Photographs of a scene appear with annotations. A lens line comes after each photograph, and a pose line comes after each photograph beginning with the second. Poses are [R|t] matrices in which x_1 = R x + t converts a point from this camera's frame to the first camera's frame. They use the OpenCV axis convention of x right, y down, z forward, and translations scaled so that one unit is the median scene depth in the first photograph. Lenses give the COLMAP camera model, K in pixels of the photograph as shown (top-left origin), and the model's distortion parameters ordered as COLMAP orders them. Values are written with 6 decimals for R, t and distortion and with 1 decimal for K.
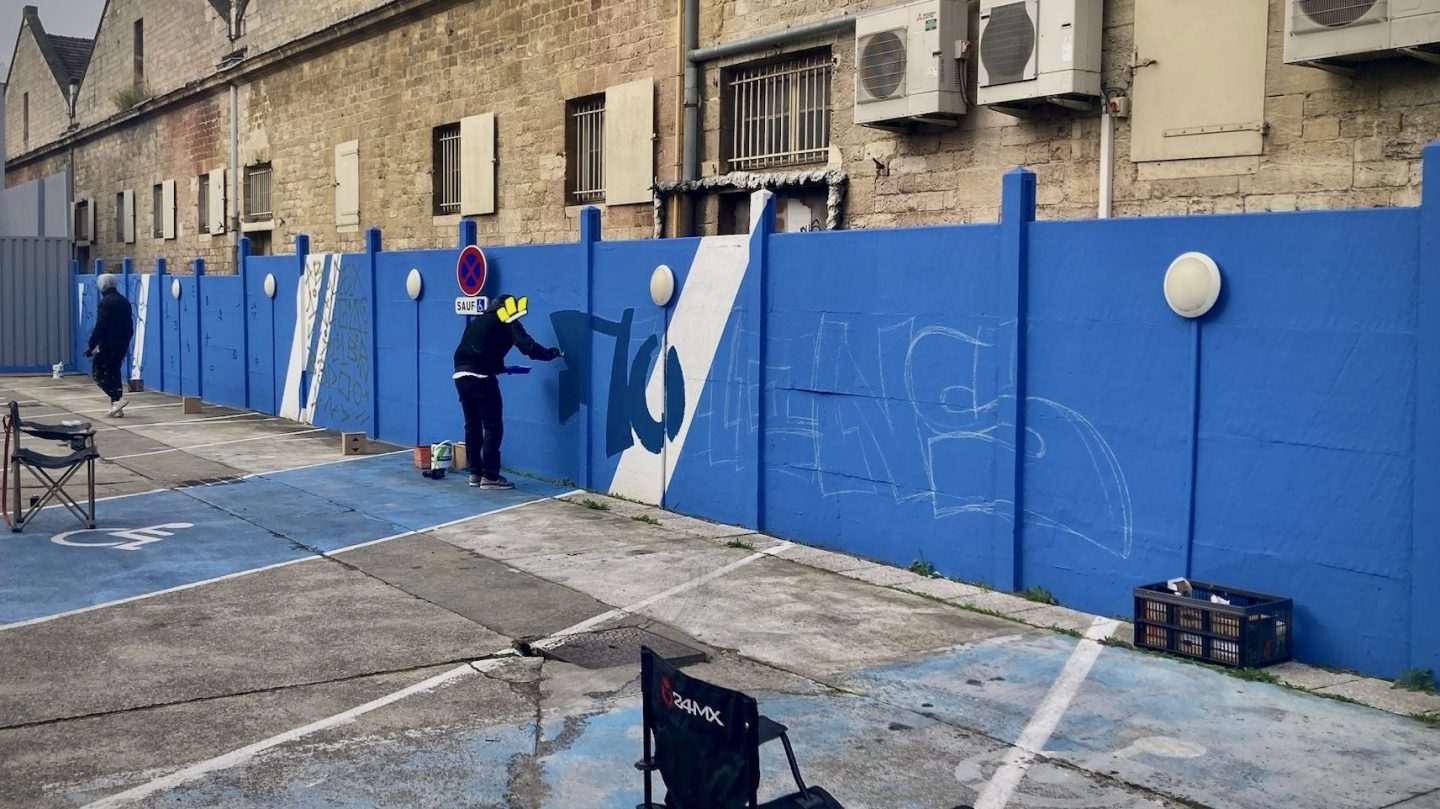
lens RADIAL K [[1297.3, 0, 710.1], [0, 1297.3, 352.4], [0, 0, 1]] dist [0.118002, 0.003204]
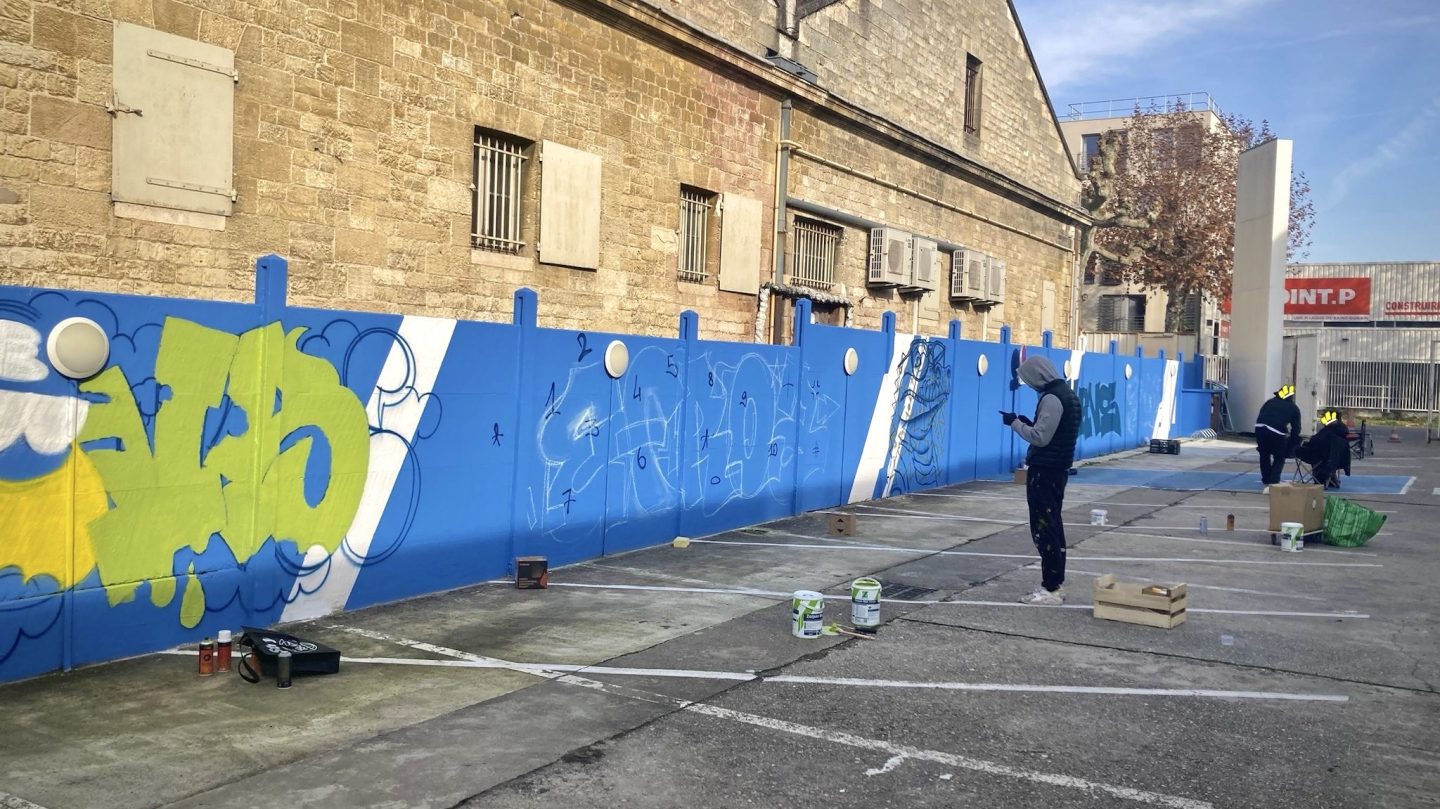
lens RADIAL K [[1176.8, 0, 709.7], [0, 1176.8, 398.0], [0, 0, 1]] dist [0.046400, -0.054670]
pose [[-0.361484, -0.049799, 0.931047, -1.062808], [0.005448, 0.998443, 0.055519, -0.072685], [-0.932362, 0.025142, -0.360650, 1.377590]]
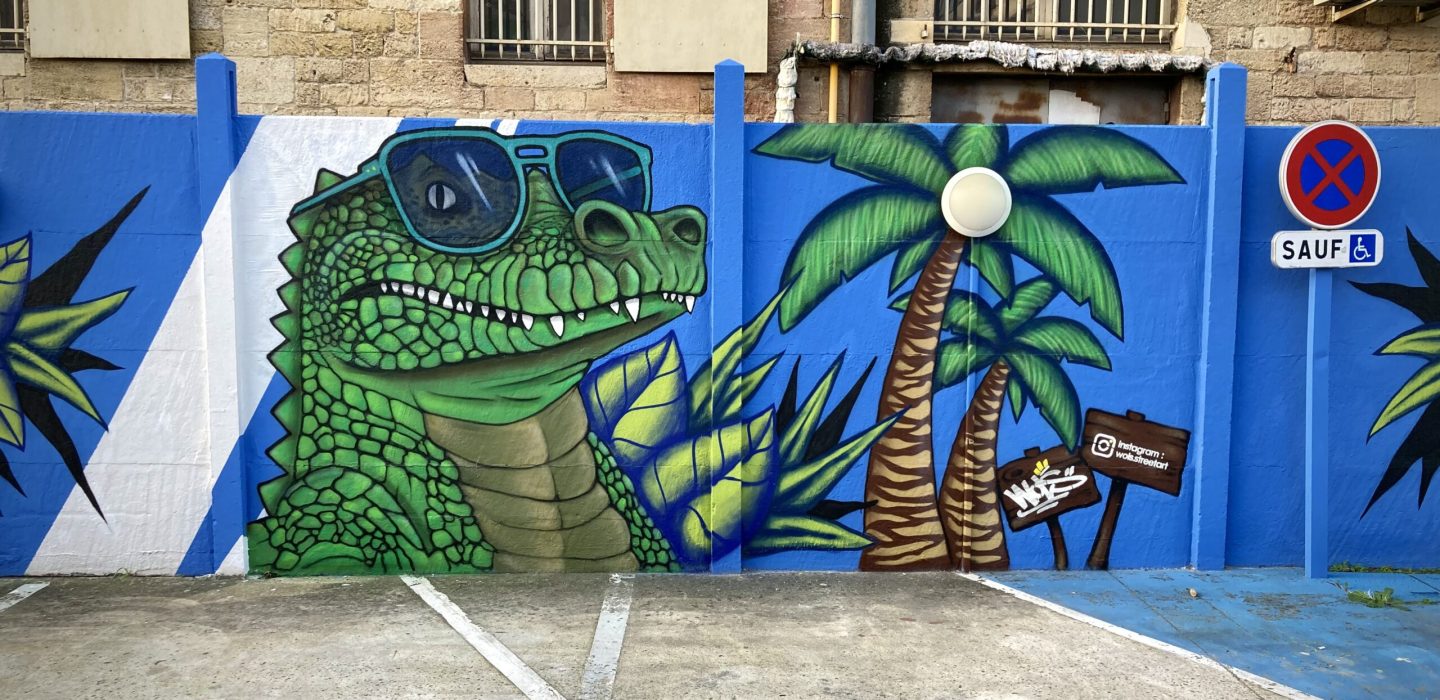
lens RADIAL K [[1177.8, 0, 729.4], [0, 1177.8, 342.7], [0, 0, 1]] dist [0.015056, 0.014881]
pose [[0.568067, -0.085858, 0.818492, -0.480758], [0.036305, 0.996189, 0.079300, -0.032485], [-0.822181, -0.015332, 0.569019, 0.651210]]
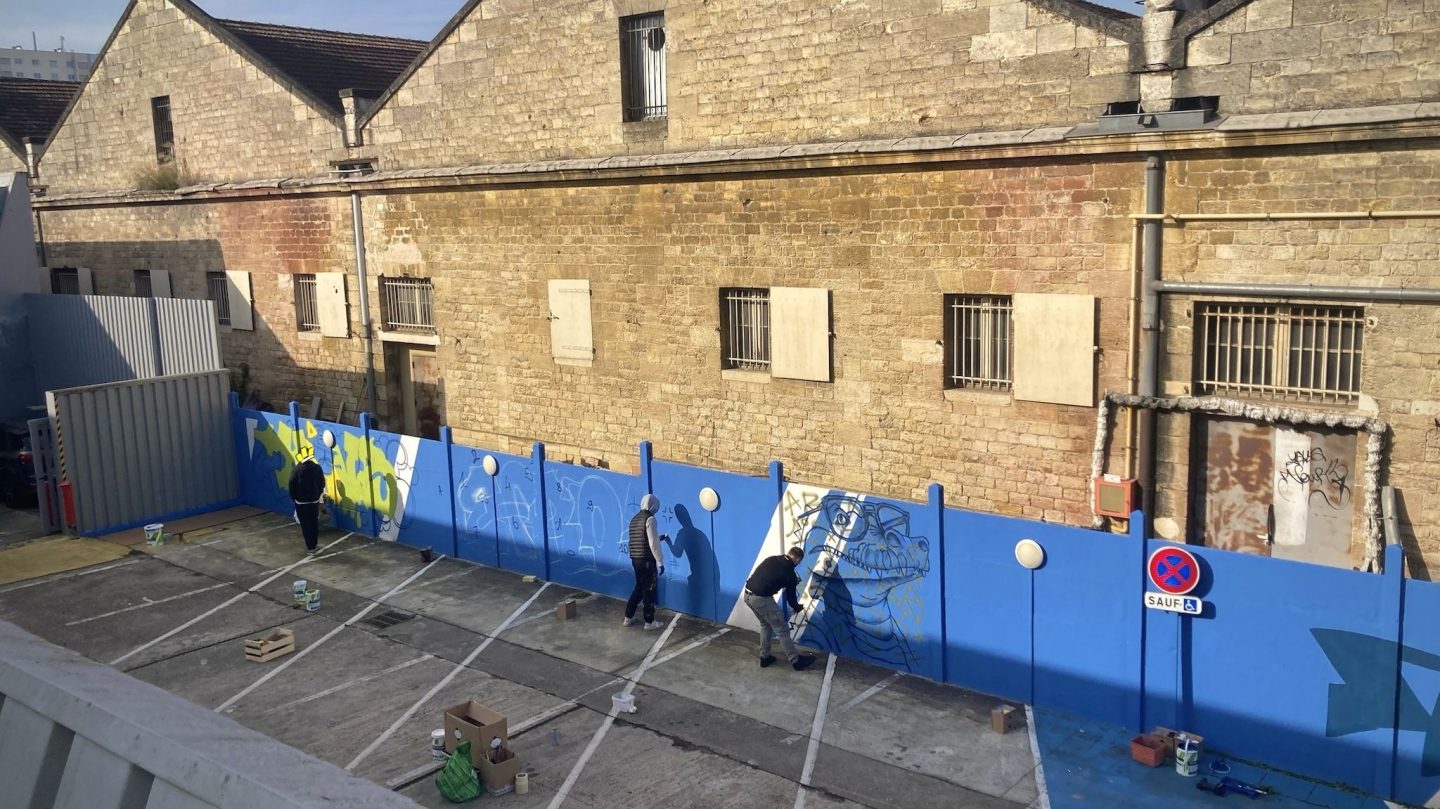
lens RADIAL K [[1176.8, 0, 702.7], [0, 1176.8, 375.7], [0, 0, 1]] dist [0.046400, -0.054670]
pose [[0.972534, -0.075391, 0.220212, -0.540235], [0.054418, 0.993518, 0.099808, -0.241771], [-0.226309, -0.085083, 0.970332, 0.102976]]
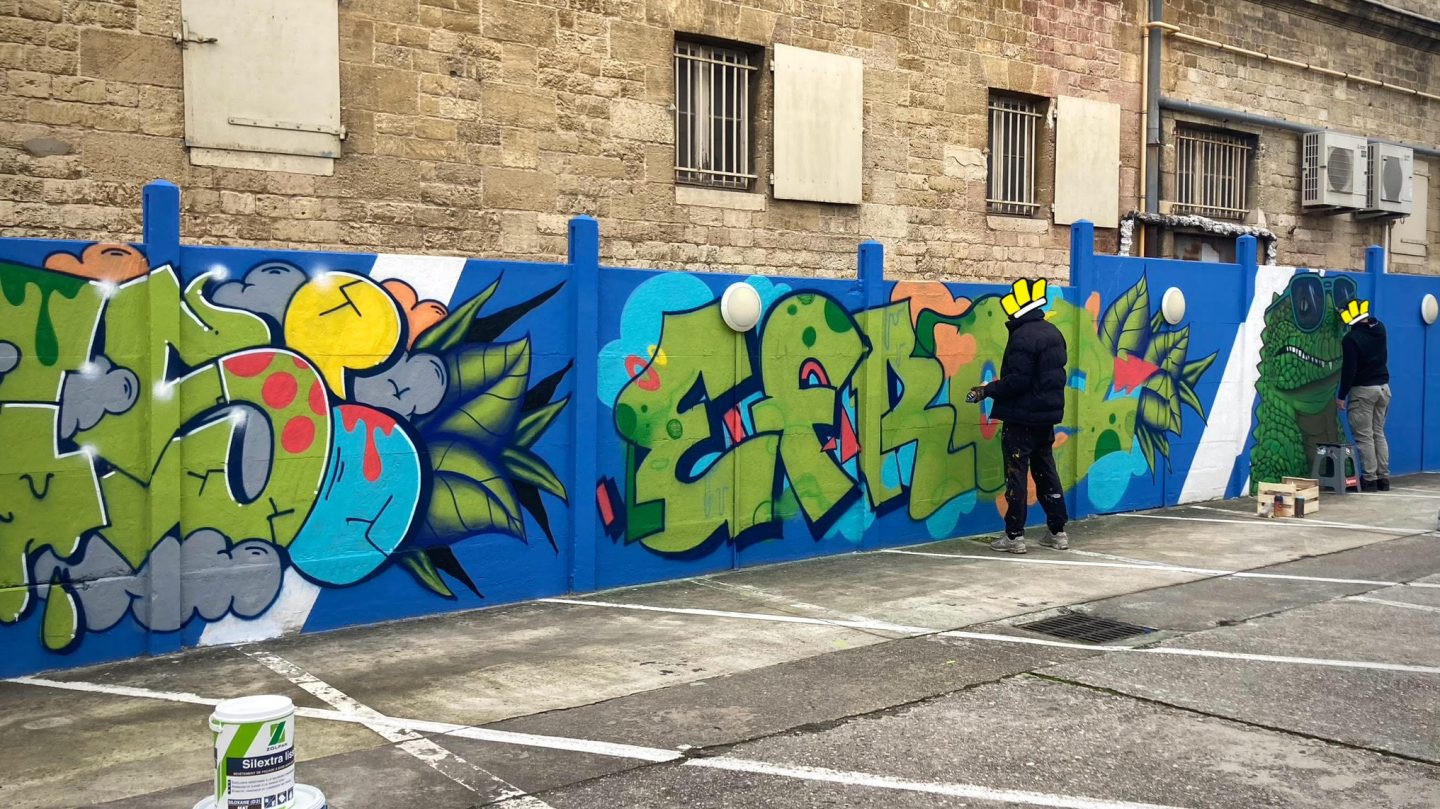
lens RADIAL K [[1356.0, 0, 803.1], [0, 1356.0, 395.6], [0, 0, 1]] dist [0.029781, 0.000000]
pose [[-0.054525, -0.053915, 0.997056, -1.006436], [0.045319, 0.997379, 0.056411, -0.054141], [-0.997483, 0.048262, -0.051939, 1.212950]]
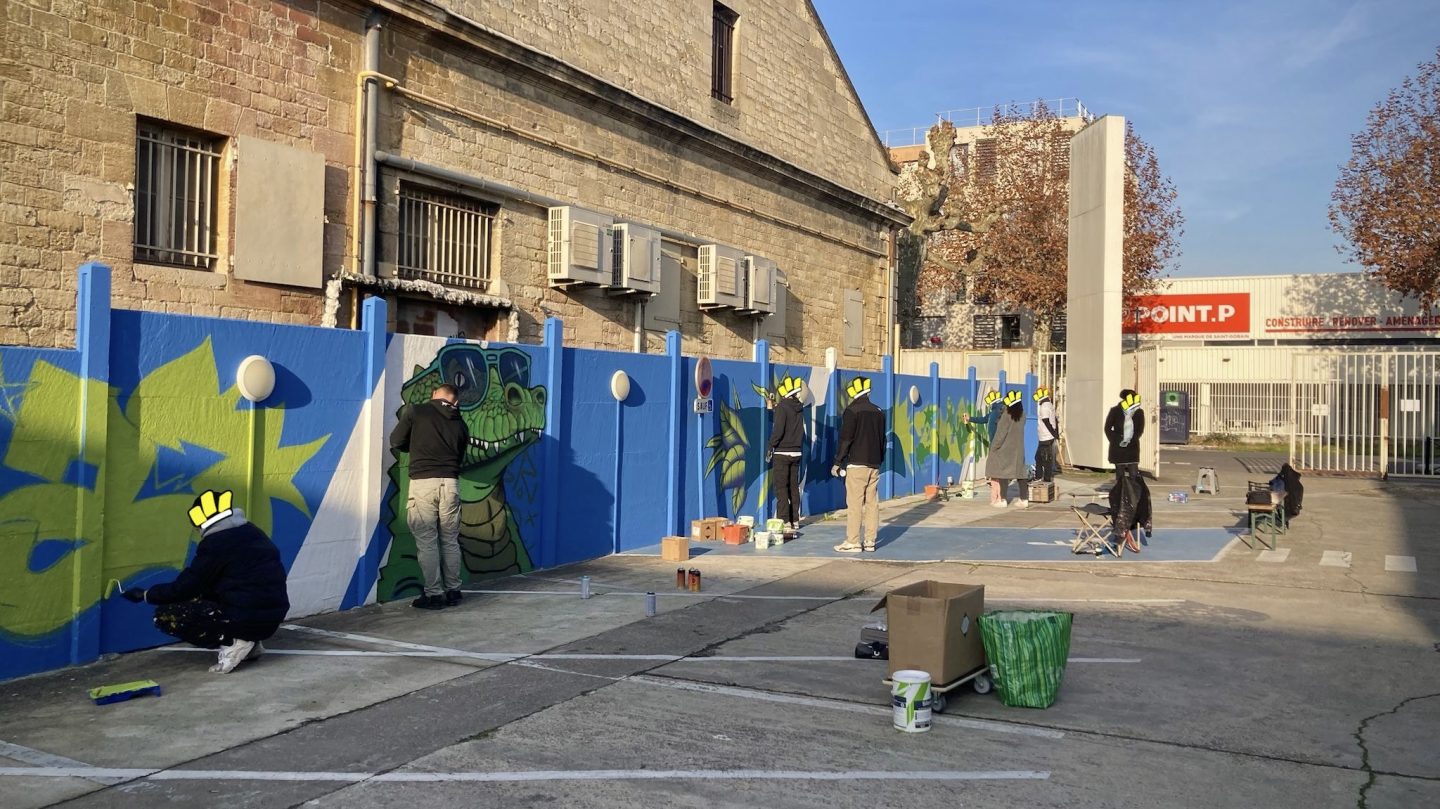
lens RADIAL K [[1176.8, 0, 710.6], [0, 1176.8, 384.2], [0, 0, 1]] dist [0.046400, -0.054670]
pose [[-0.417804, -0.007813, 0.908503, -0.849131], [0.019059, 0.999668, 0.017362, -0.054699], [-0.908337, 0.024570, -0.417516, 1.024899]]
